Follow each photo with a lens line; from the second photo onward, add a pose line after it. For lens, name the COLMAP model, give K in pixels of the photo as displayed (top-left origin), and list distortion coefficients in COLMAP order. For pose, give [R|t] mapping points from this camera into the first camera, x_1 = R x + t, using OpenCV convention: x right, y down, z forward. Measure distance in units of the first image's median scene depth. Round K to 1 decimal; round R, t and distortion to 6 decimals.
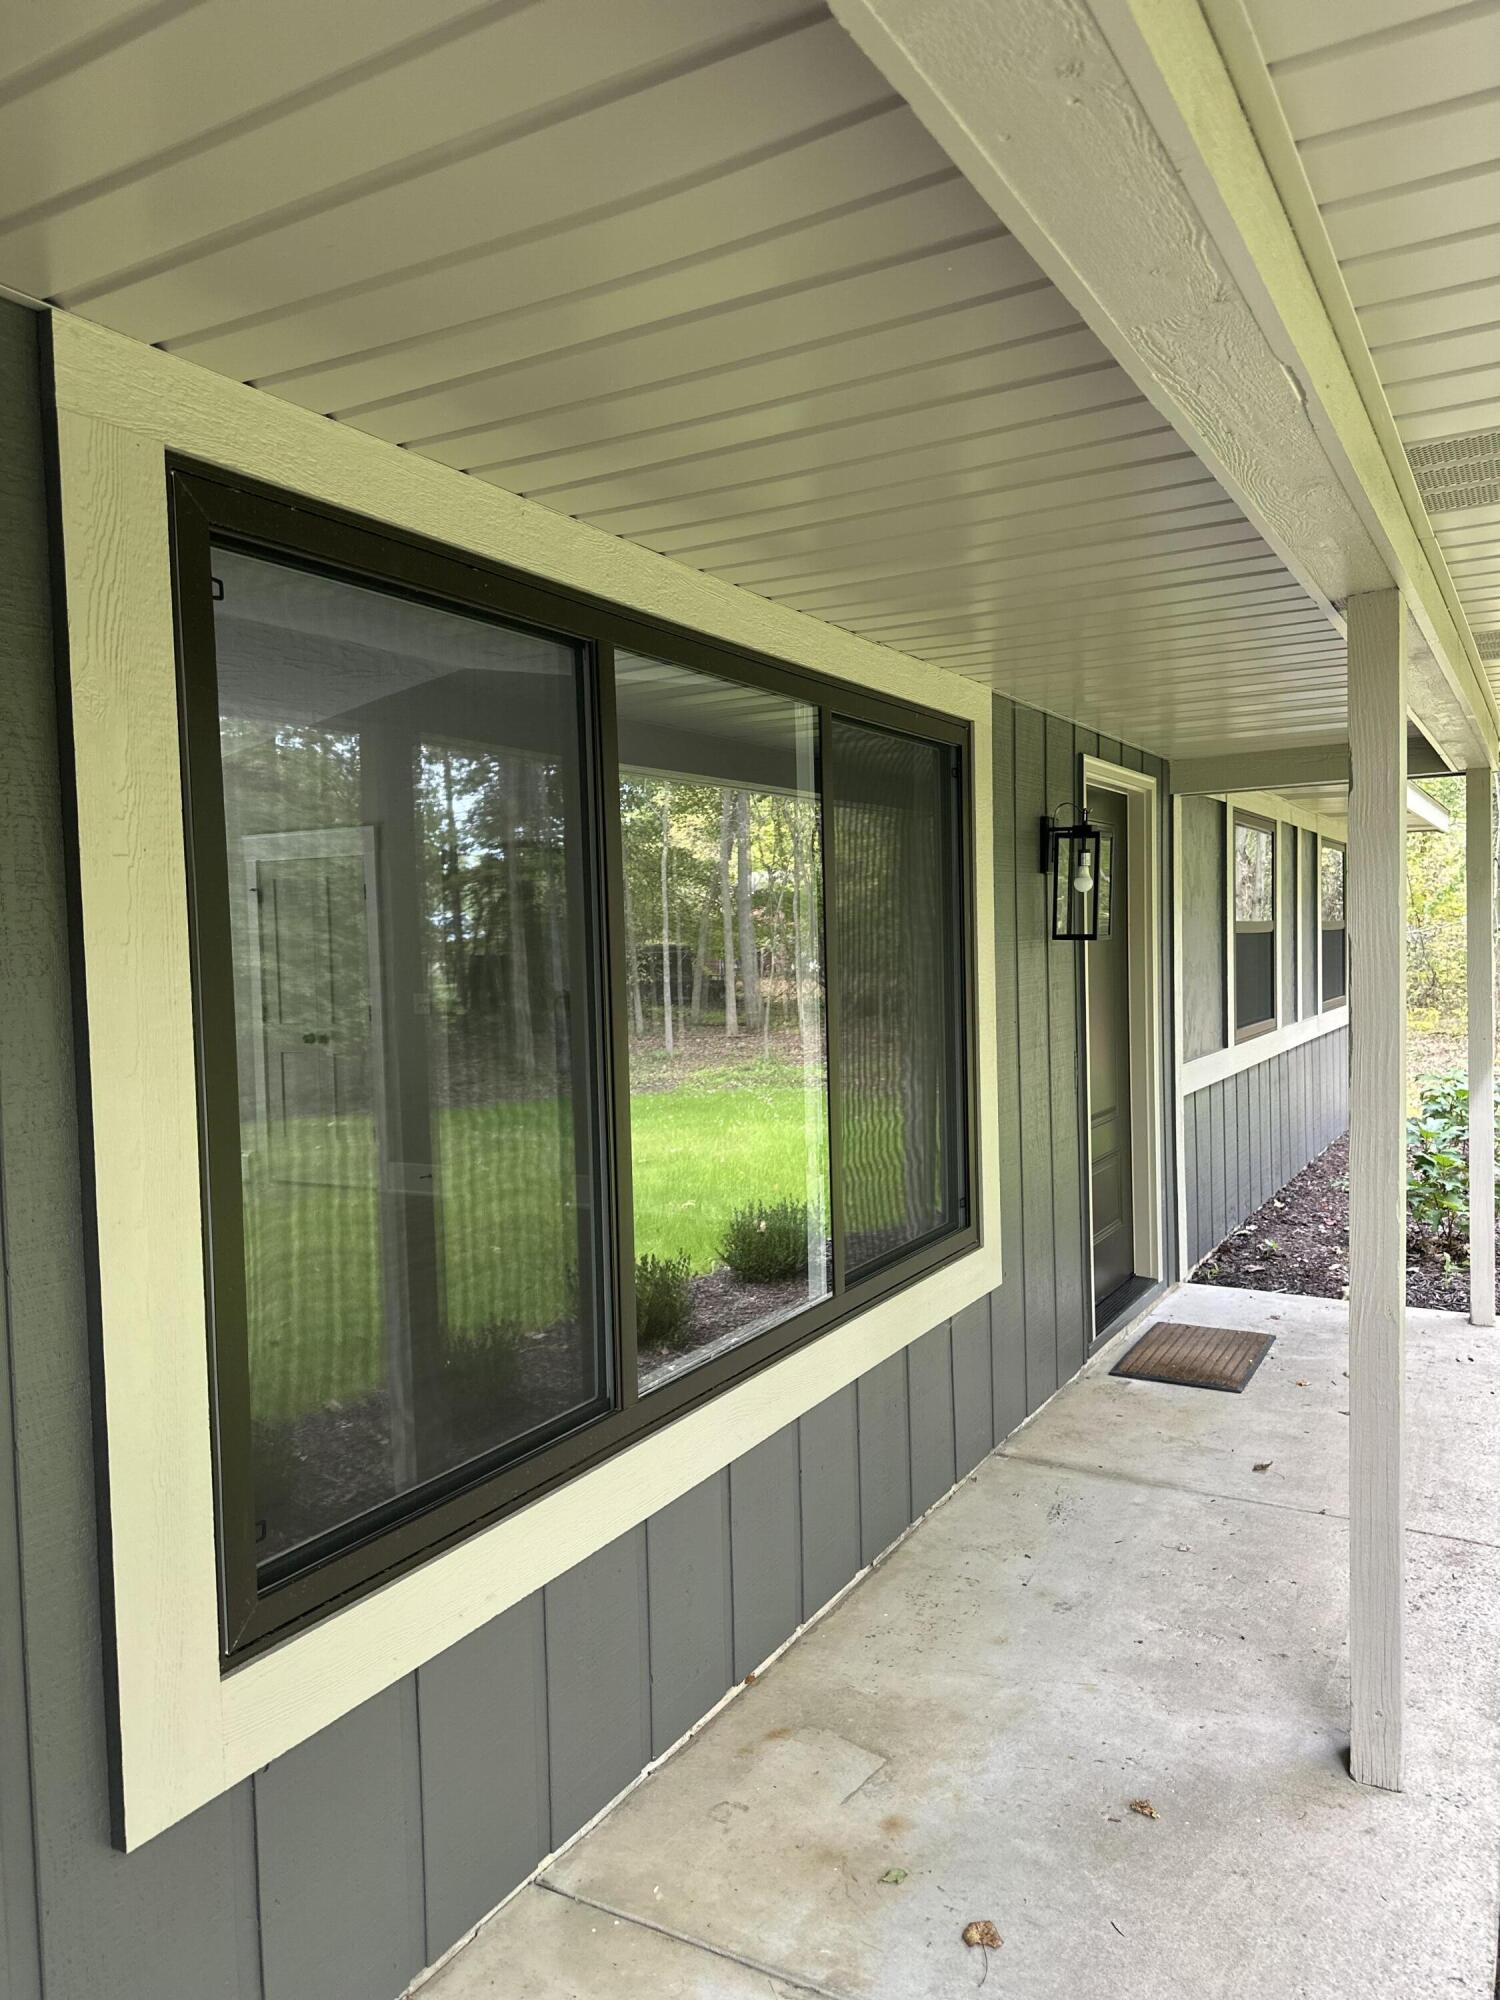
lens RADIAL K [[1408.7, 0, 759.5], [0, 1408.7, 994.5], [0, 0, 1]] dist [0.010082, -0.015906]
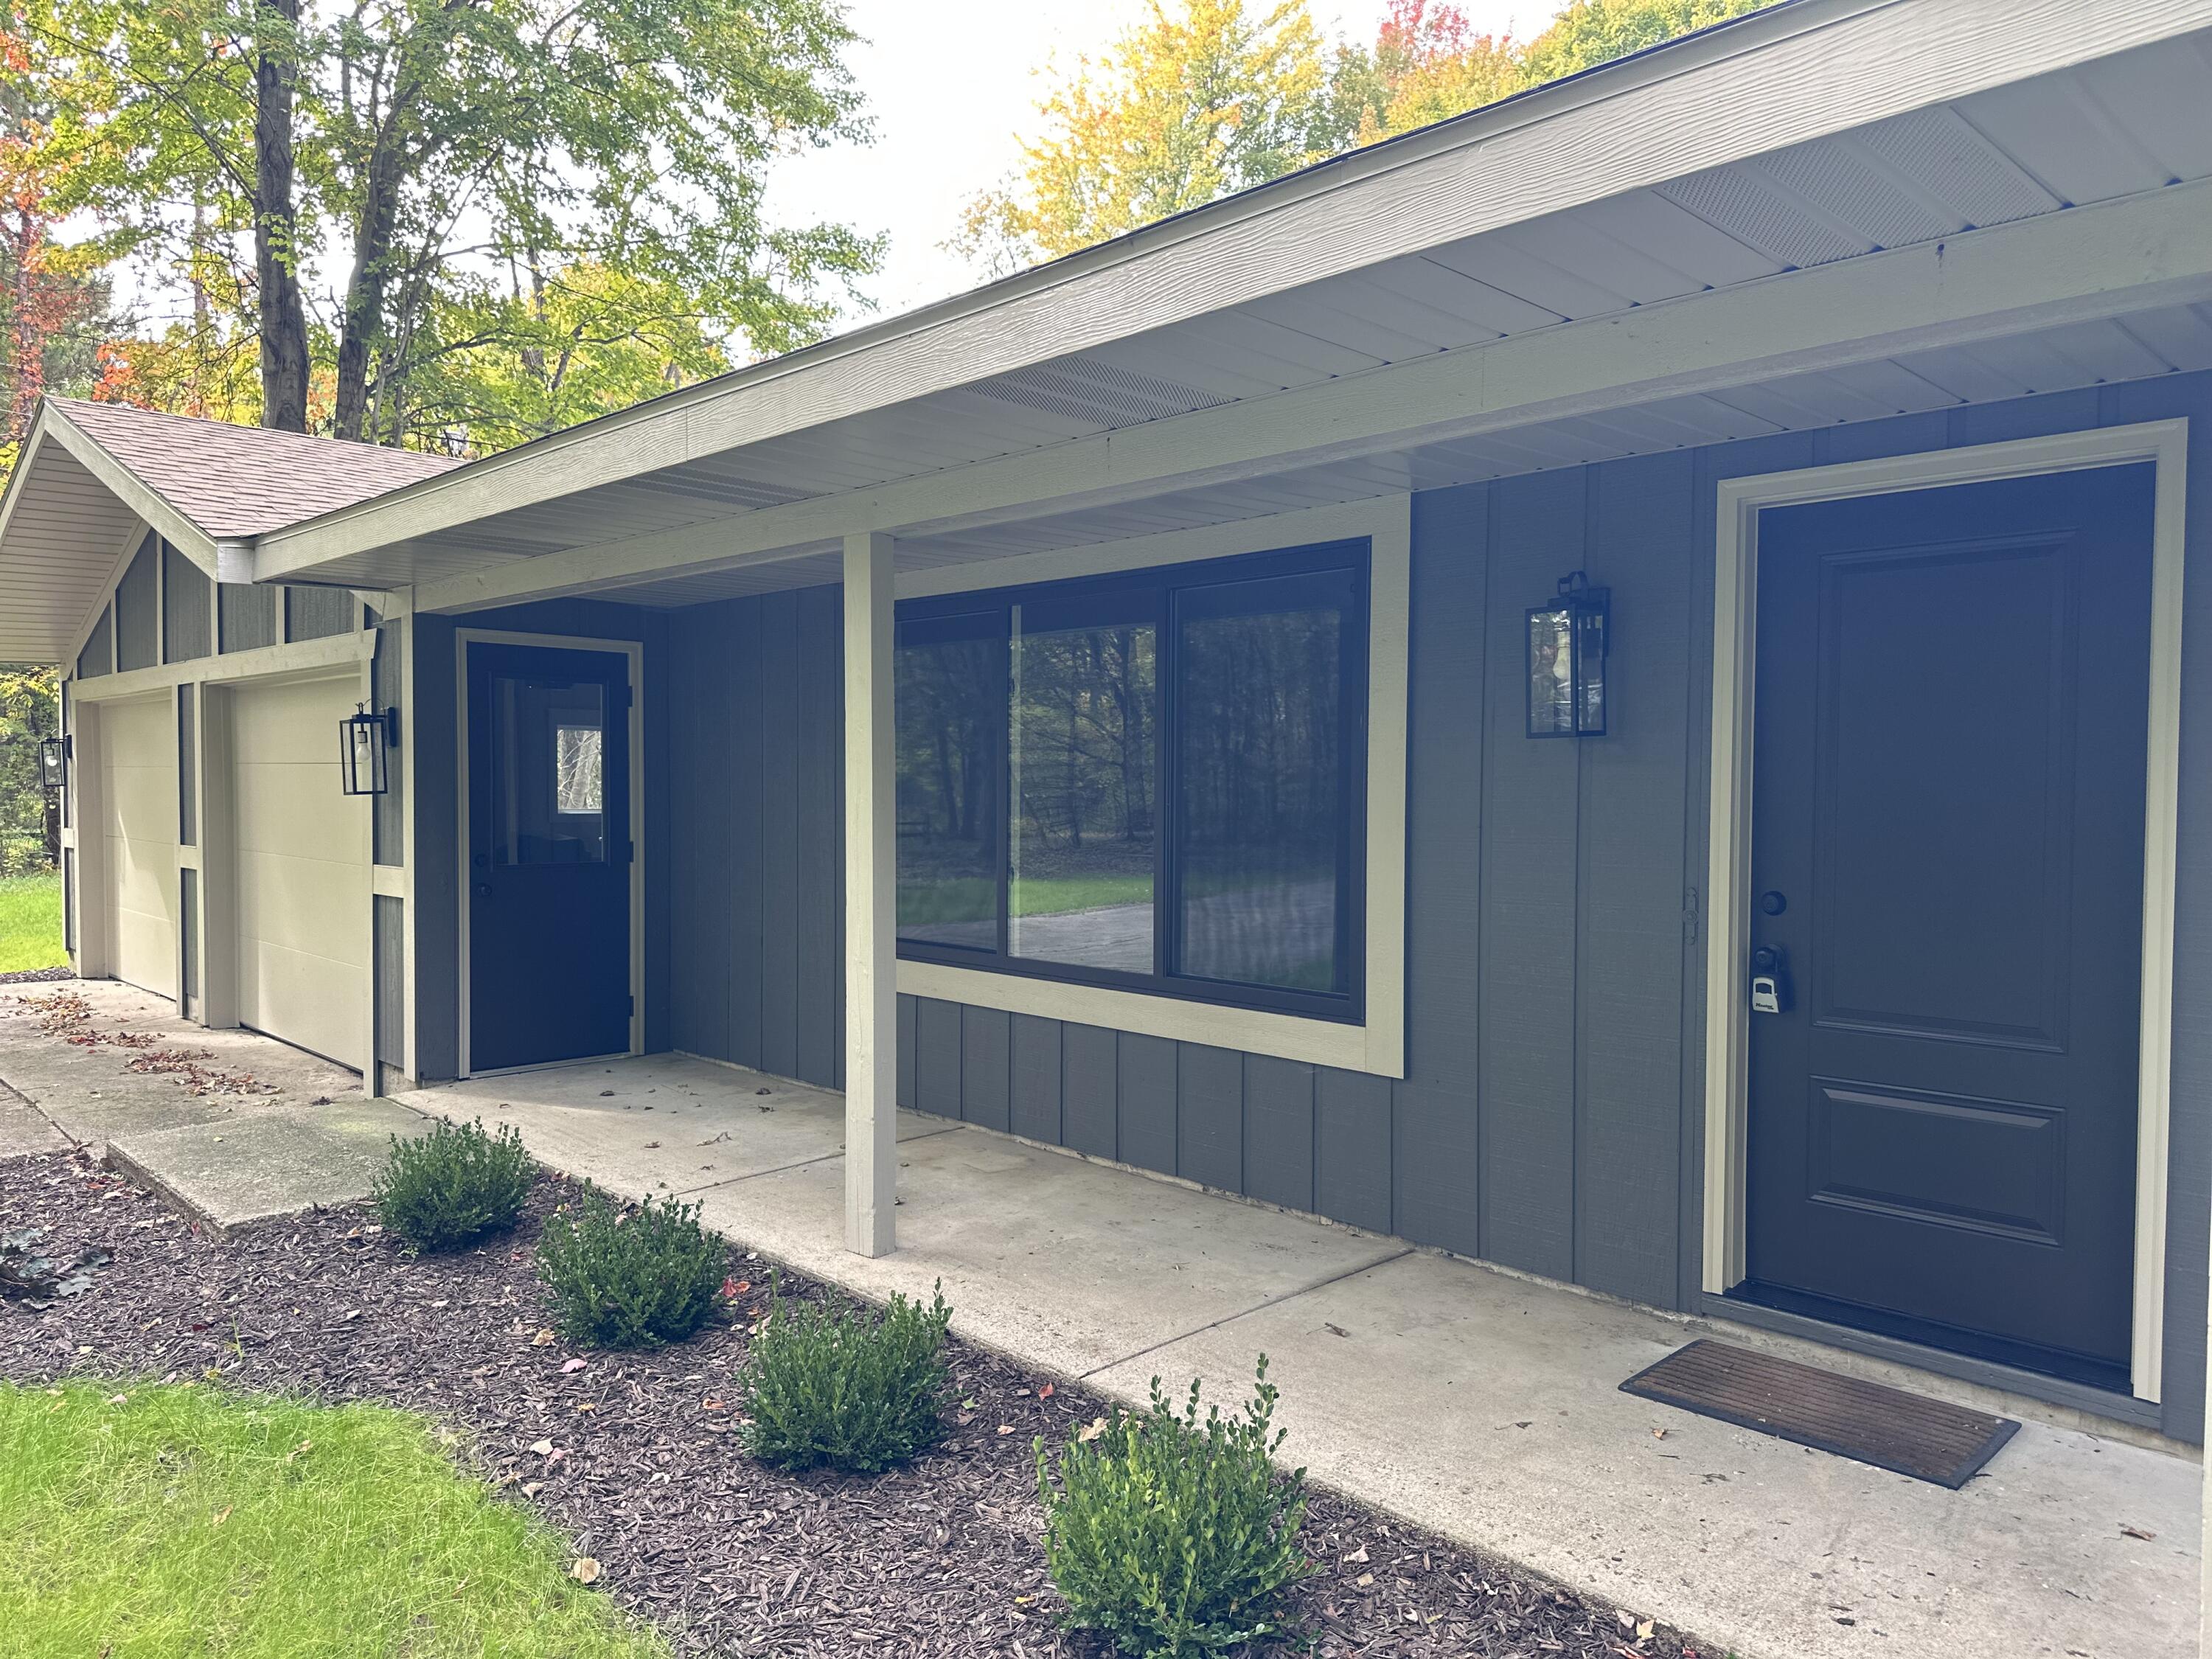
lens RADIAL K [[1558.0, 0, 1114.0], [0, 1558.0, 830.9], [0, 0, 1]] dist [0.010082, -0.015906]
pose [[-0.273242, 0.047177, -0.960788, 1.447338], [-0.048897, 0.996824, 0.062852, -0.034852], [0.960702, 0.064153, -0.270067, 1.215471]]
